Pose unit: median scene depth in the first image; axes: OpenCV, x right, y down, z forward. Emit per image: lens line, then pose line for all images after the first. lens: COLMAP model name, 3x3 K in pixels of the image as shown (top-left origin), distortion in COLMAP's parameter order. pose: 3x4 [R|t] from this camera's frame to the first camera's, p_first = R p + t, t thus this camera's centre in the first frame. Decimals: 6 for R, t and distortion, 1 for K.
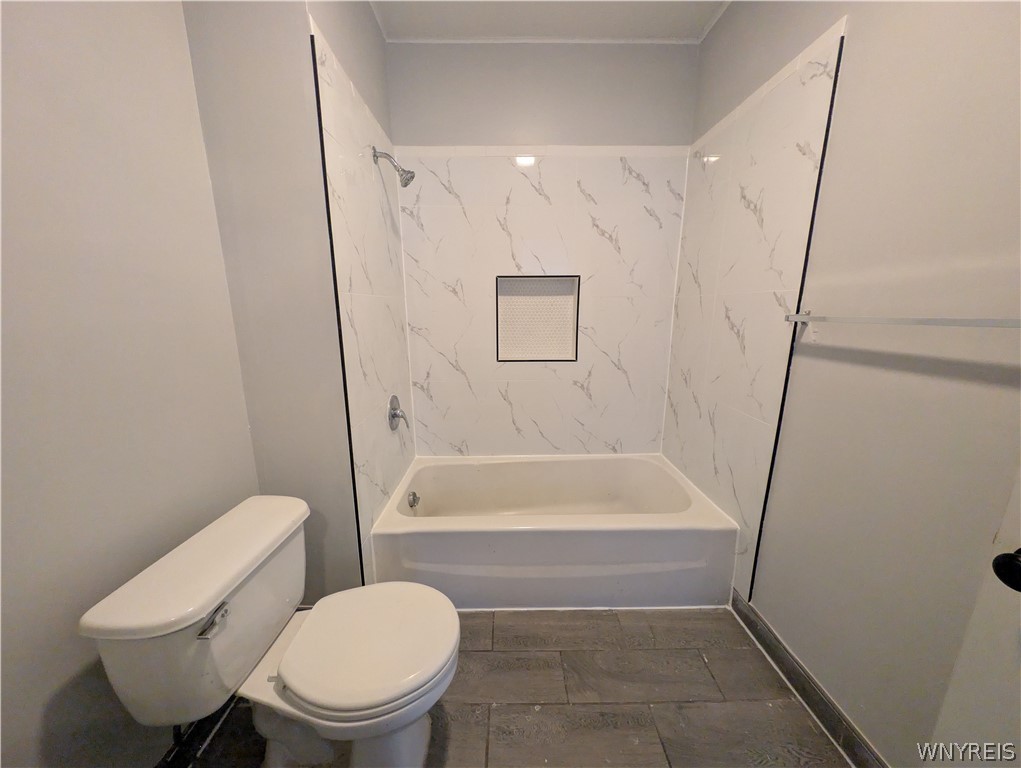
lens RADIAL K [[362.1, 0, 510.2], [0, 362.1, 386.3], [0, 0, 1]] dist [0.016334, -0.007997]
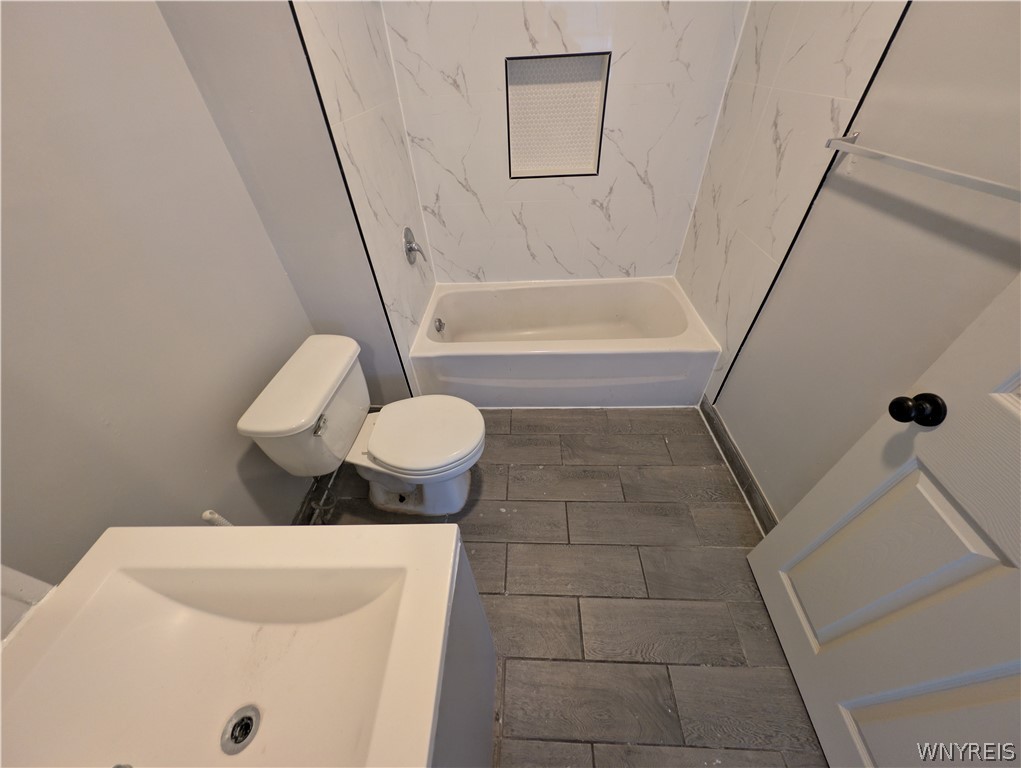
lens RADIAL K [[362.1, 0, 510.2], [0, 362.1, 386.3], [0, 0, 1]] dist [0.016334, -0.007997]
pose [[0.998162, 0.000833, -0.060594, 0.029612], [0.030012, 0.861870, 0.506240, -0.114423], [0.052646, -0.507128, 0.860261, -0.080942]]
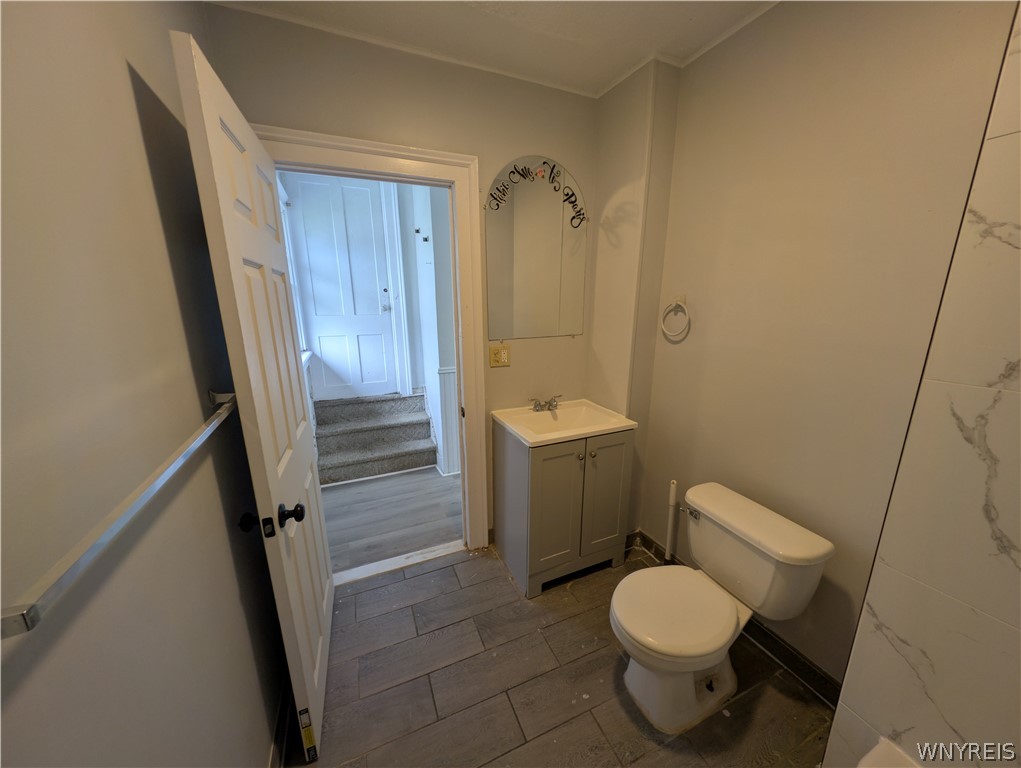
lens RADIAL K [[362.1, 0, 510.2], [0, 362.1, 386.3], [0, 0, 1]] dist [0.016334, -0.007997]
pose [[-0.920449, 0.099658, -0.377945, 0.390834], [-0.072607, 0.906524, 0.415863, -0.368040], [0.384060, 0.410222, -0.827173, 0.989009]]
